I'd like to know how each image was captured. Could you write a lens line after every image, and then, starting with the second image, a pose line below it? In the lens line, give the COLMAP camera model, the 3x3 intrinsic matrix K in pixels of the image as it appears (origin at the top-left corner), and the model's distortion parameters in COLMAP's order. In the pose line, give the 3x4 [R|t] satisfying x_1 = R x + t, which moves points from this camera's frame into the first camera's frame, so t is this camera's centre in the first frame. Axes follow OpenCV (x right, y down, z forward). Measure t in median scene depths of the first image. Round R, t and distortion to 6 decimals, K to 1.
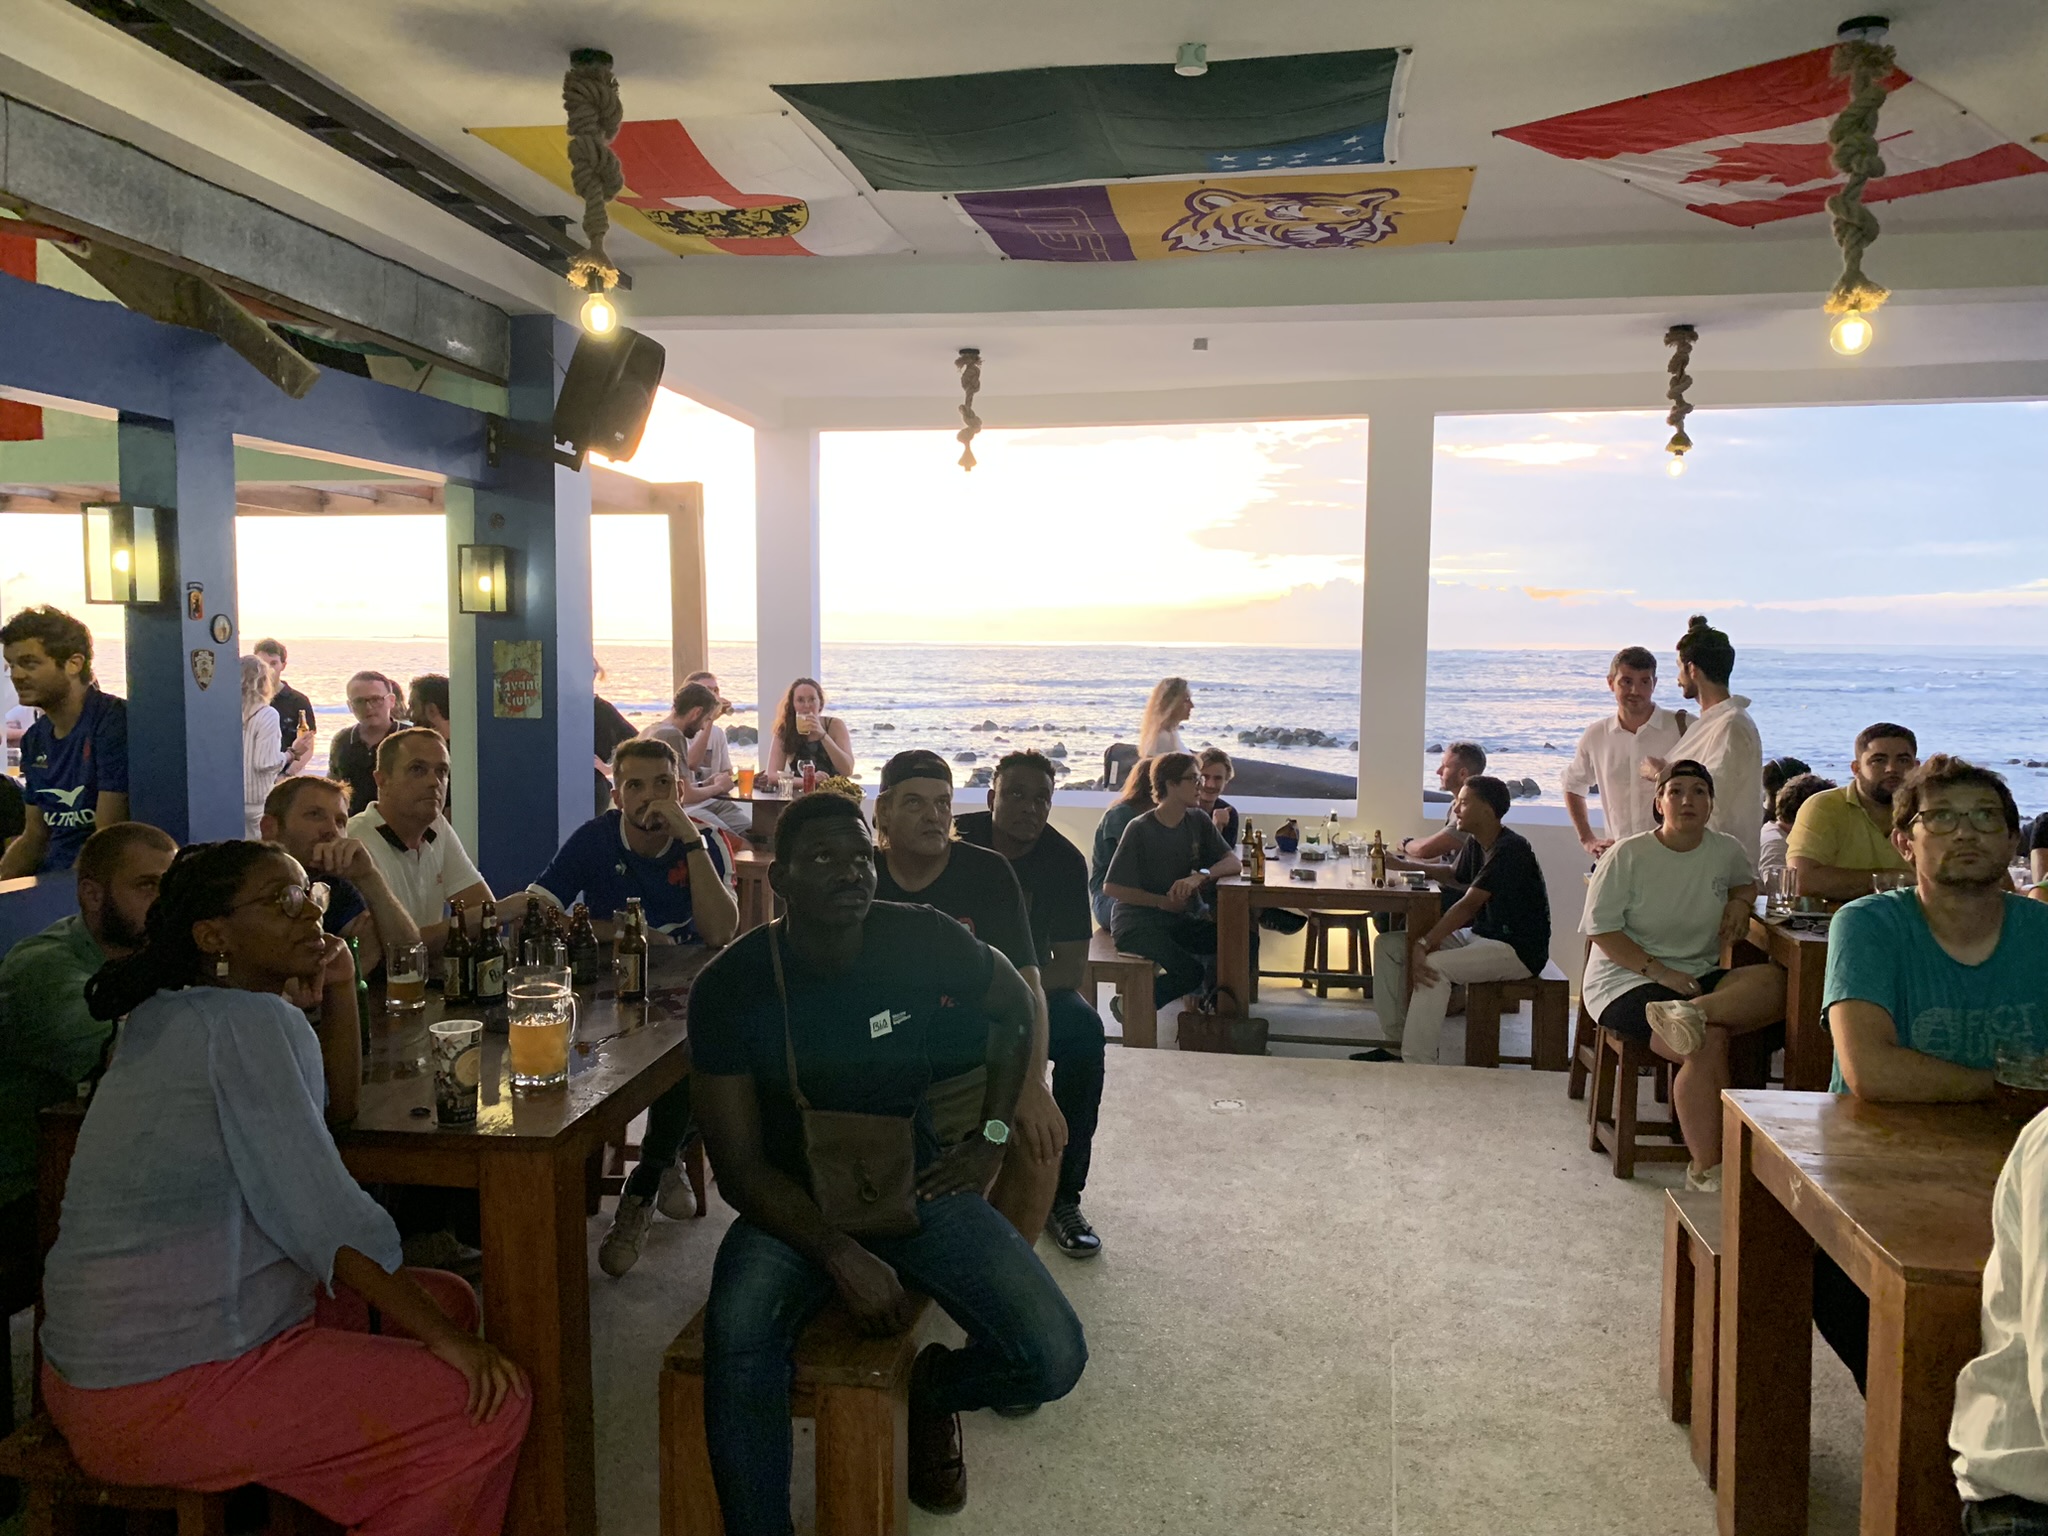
lens RADIAL K [[1669.7, 0, 1024.0], [0, 1669.7, 768.0], [0, 0, 1]] dist [0.059431, 0.002190]
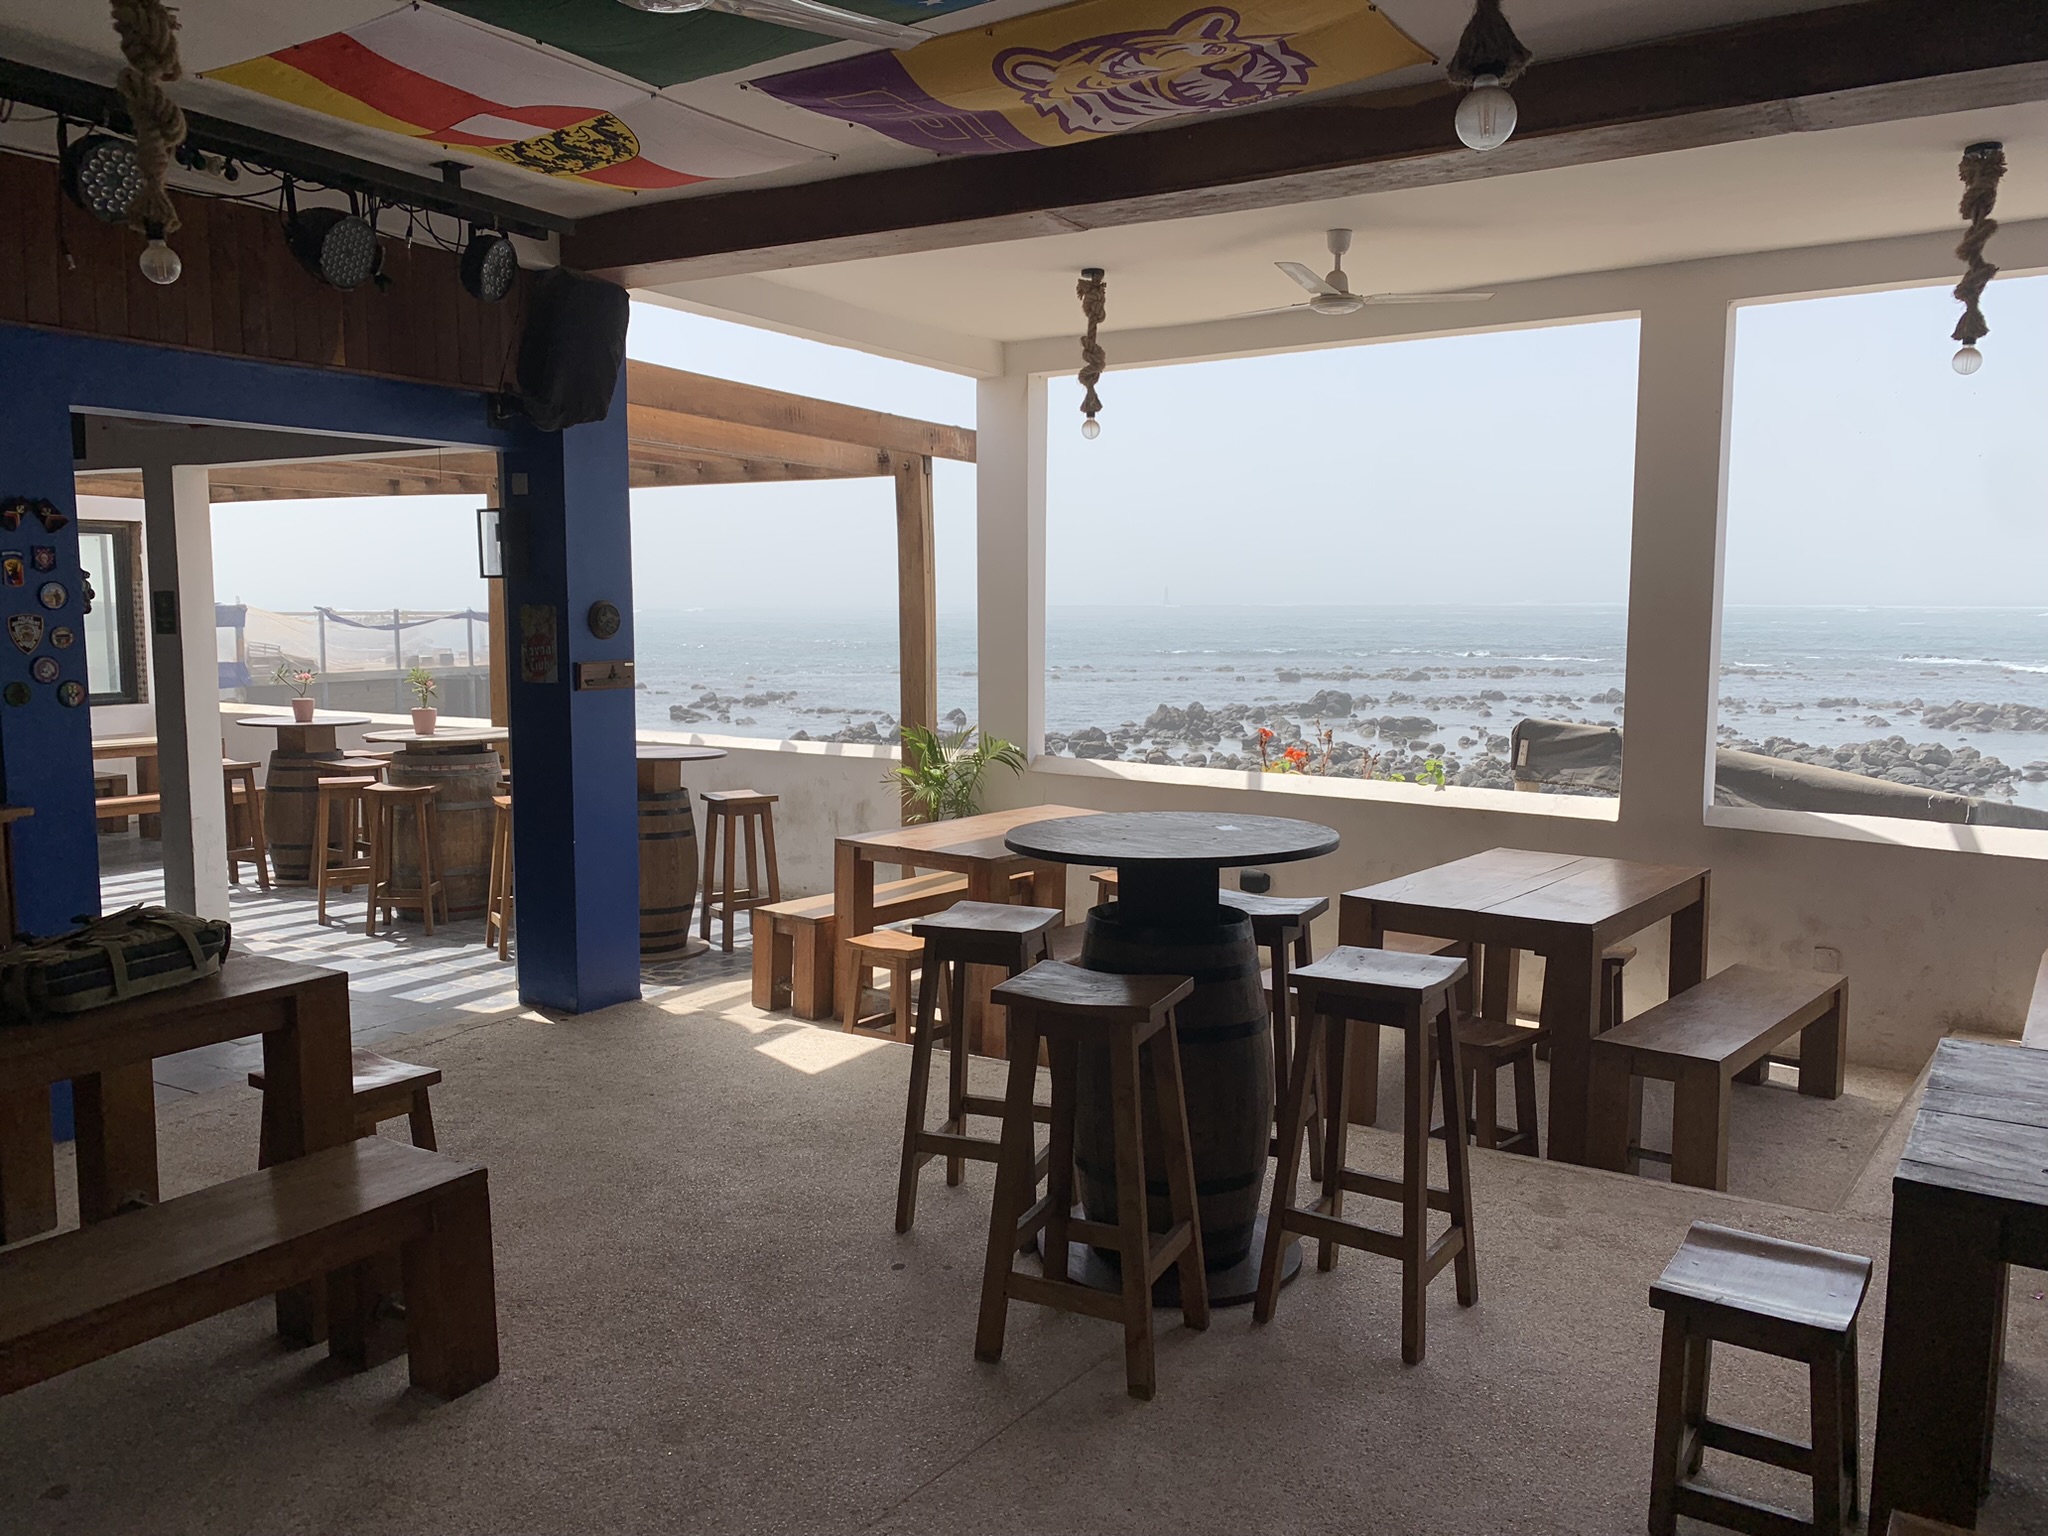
lens RADIAL K [[1669.7, 0, 1024.0], [0, 1669.7, 768.0], [0, 0, 1]] dist [0.059431, 0.002190]
pose [[0.910584, 0.039282, -0.411453, 0.376075], [-0.029443, 0.999109, 0.030227, -0.017955], [0.412274, -0.015410, 0.910930, 0.211499]]
